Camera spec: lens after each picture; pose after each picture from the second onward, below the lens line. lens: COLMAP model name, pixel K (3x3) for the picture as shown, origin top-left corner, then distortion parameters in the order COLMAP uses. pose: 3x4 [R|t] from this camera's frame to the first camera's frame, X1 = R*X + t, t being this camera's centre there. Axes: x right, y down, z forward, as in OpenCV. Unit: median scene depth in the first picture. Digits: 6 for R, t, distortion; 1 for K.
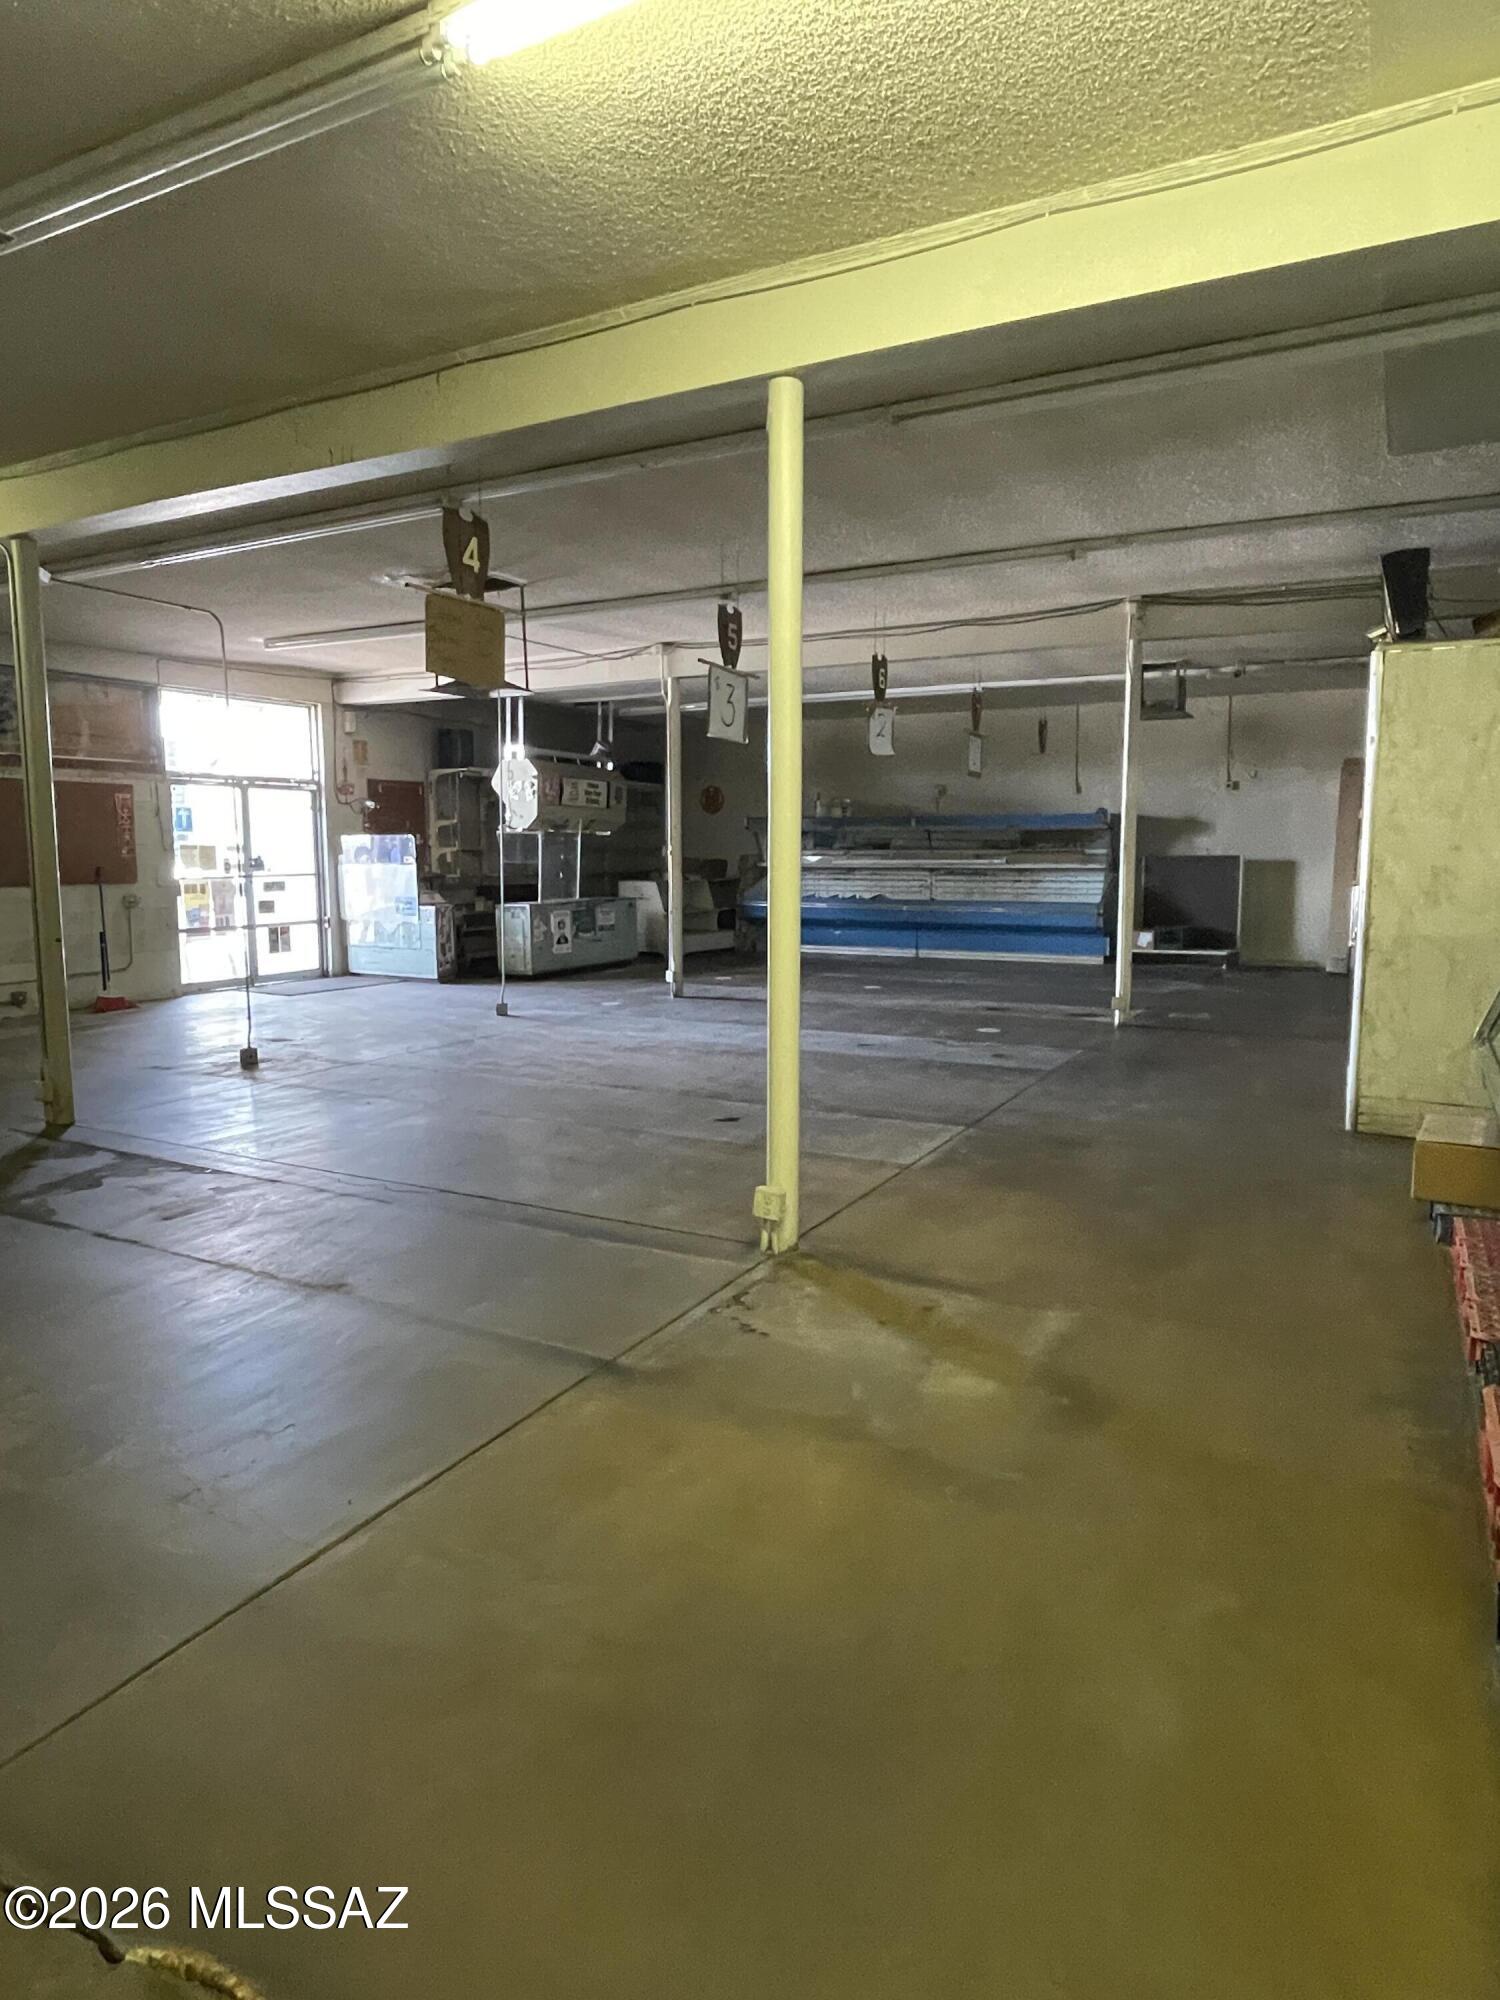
lens RADIAL K [[1188.2, 0, 759.6], [0, 1188.2, 992.1], [0, 0, 1]] dist [0.004274, -0.016667]
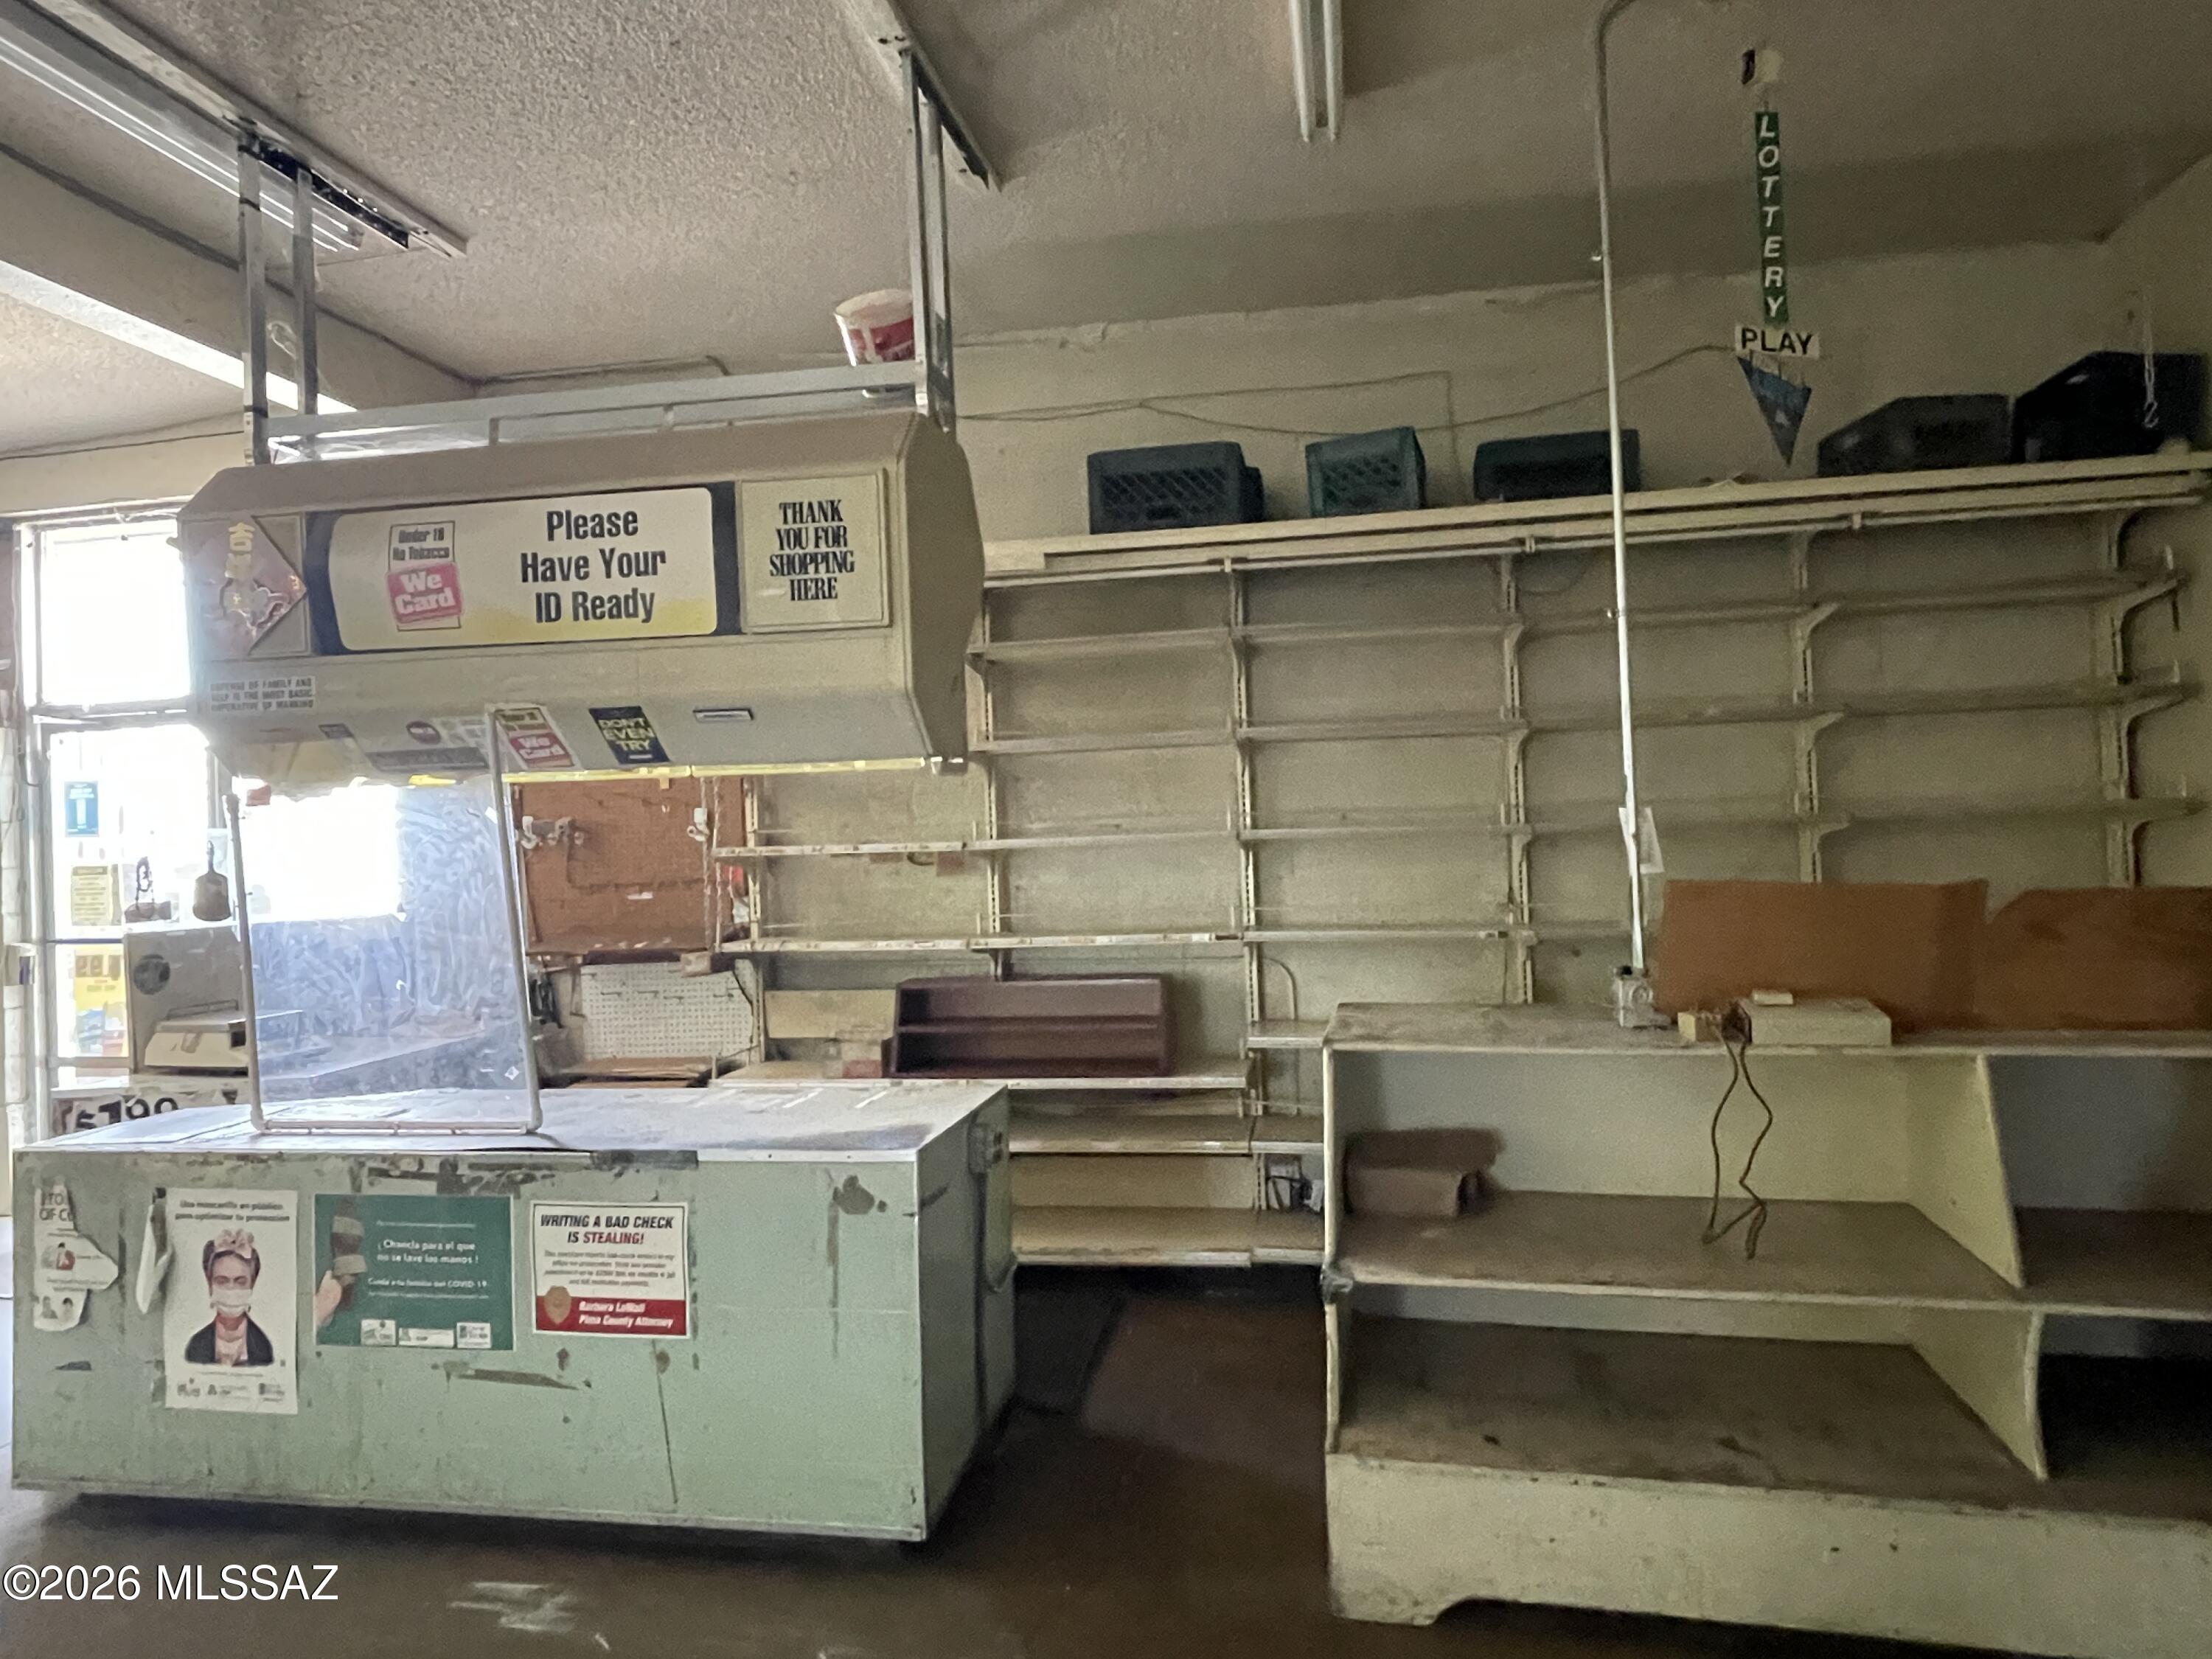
lens RADIAL K [[1314.1, 0, 1106.0], [0, 1314.1, 829.5], [0, 0, 1]] dist [0.004274, -0.016667]
pose [[0.295097, -0.014572, -0.955356, 0.081058], [-0.081009, 0.995902, -0.040213, -0.129664], [0.952027, 0.089259, 0.292707, 1.061475]]
